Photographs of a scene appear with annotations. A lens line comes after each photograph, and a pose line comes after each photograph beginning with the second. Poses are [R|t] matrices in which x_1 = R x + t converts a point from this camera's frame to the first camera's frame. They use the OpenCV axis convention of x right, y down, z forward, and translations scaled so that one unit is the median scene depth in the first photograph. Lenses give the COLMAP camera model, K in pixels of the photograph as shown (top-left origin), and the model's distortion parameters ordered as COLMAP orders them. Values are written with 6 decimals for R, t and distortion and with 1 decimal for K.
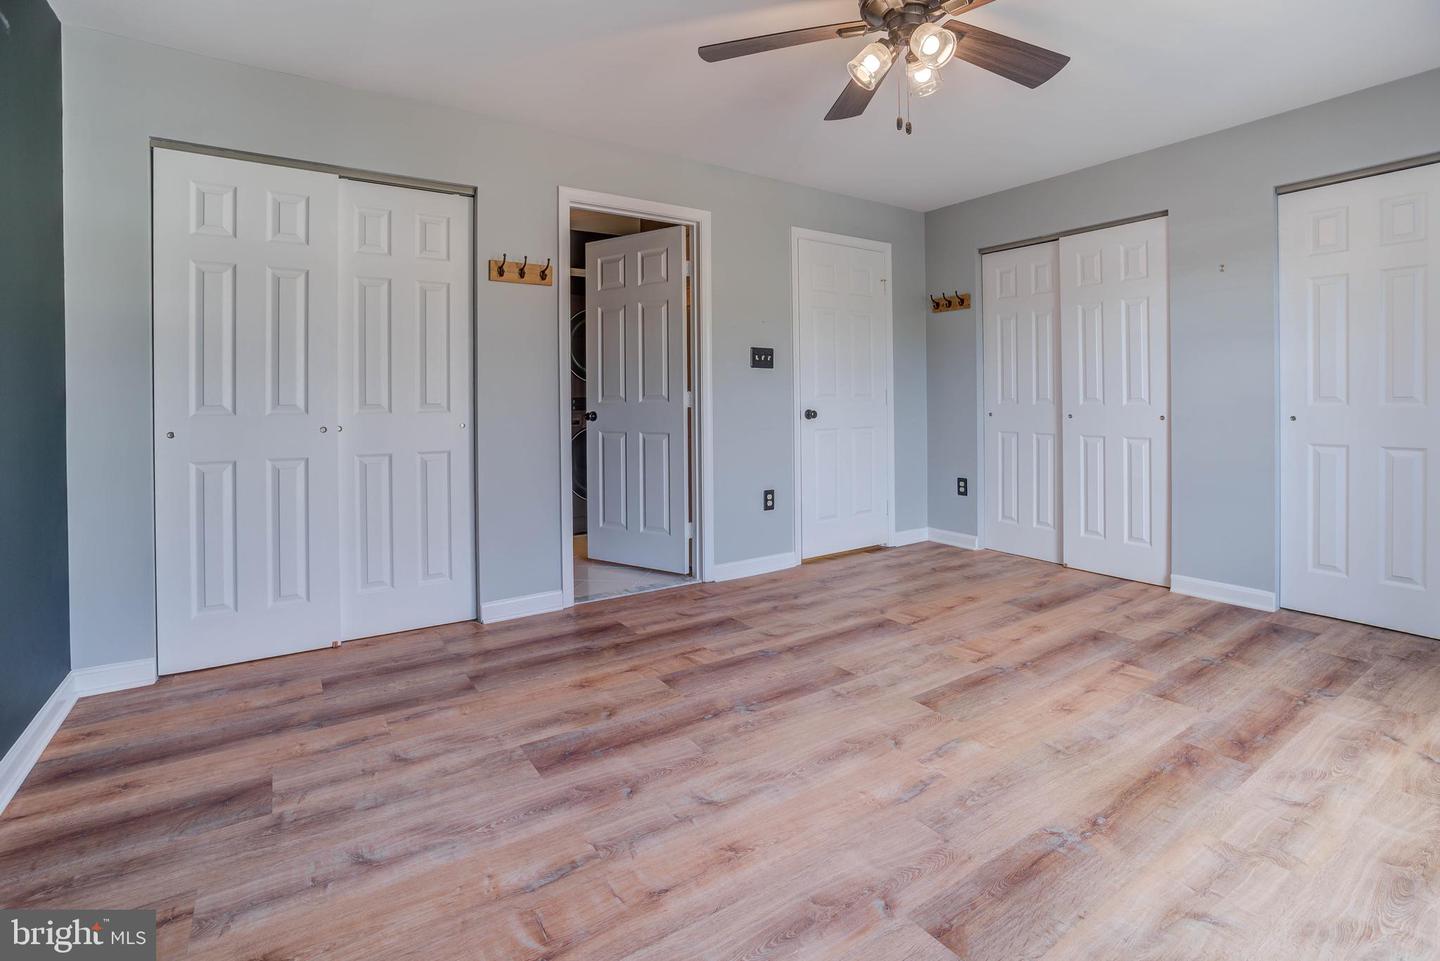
lens RADIAL K [[660.8, 0, 729.6], [0, 660.8, 406.2], [0, 0, 1]] dist [-0.044929, 0.015842]
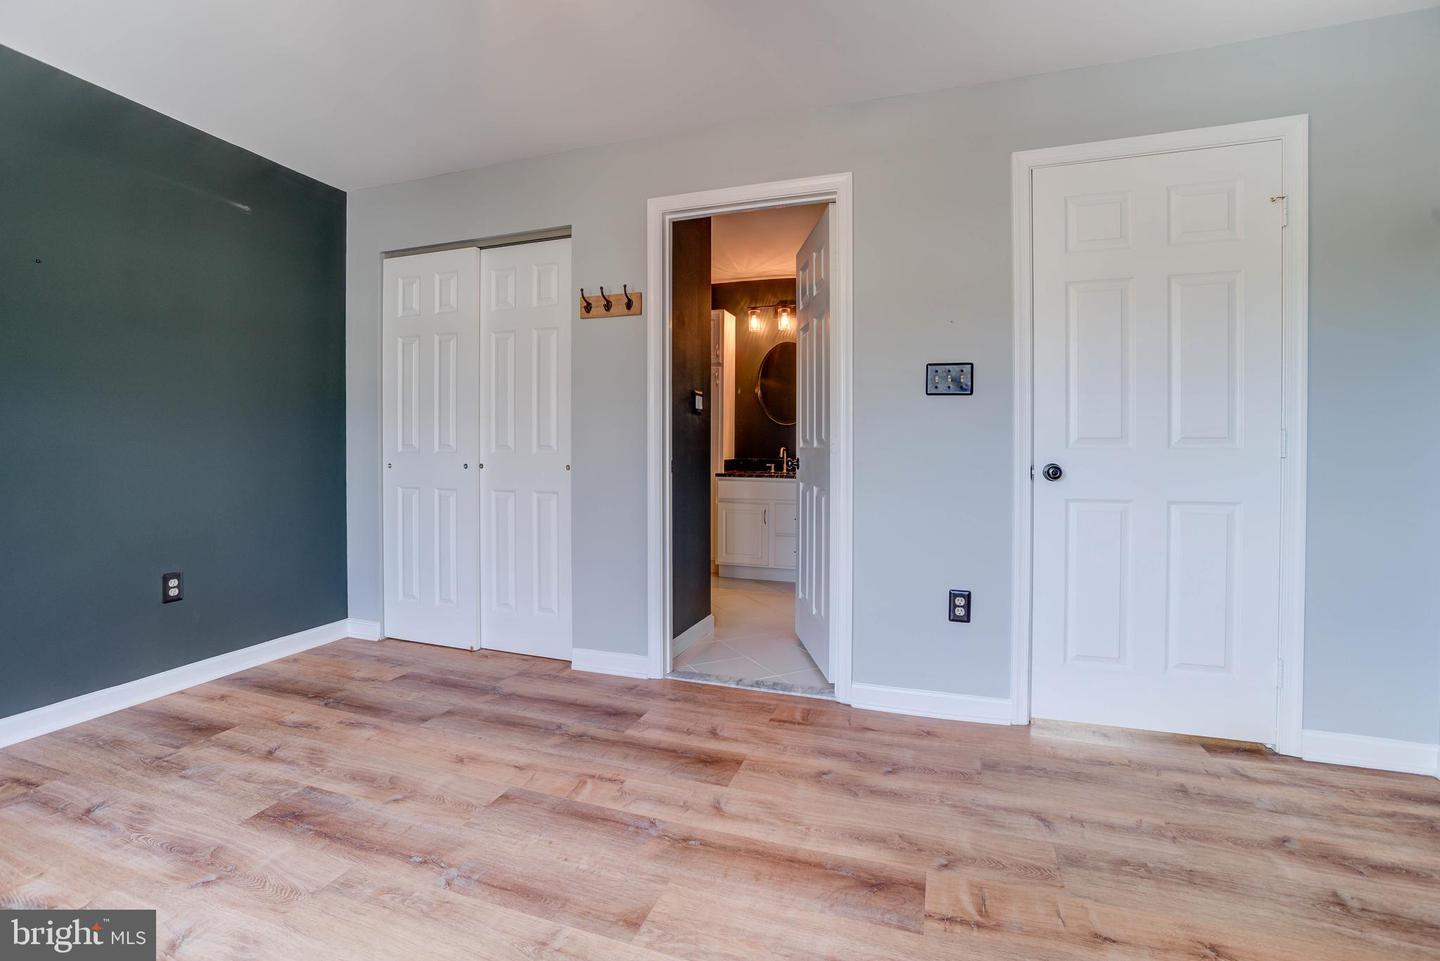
lens RADIAL K [[660.8, 0, 727.4], [0, 660.8, 454.9], [0, 0, 1]] dist [-0.044929, 0.015842]
pose [[0.600349, 0.022895, -0.799410, 0.761825], [-0.013479, 0.999738, 0.018510, -0.015978], [0.799624, -0.000337, 0.600501, 0.820248]]
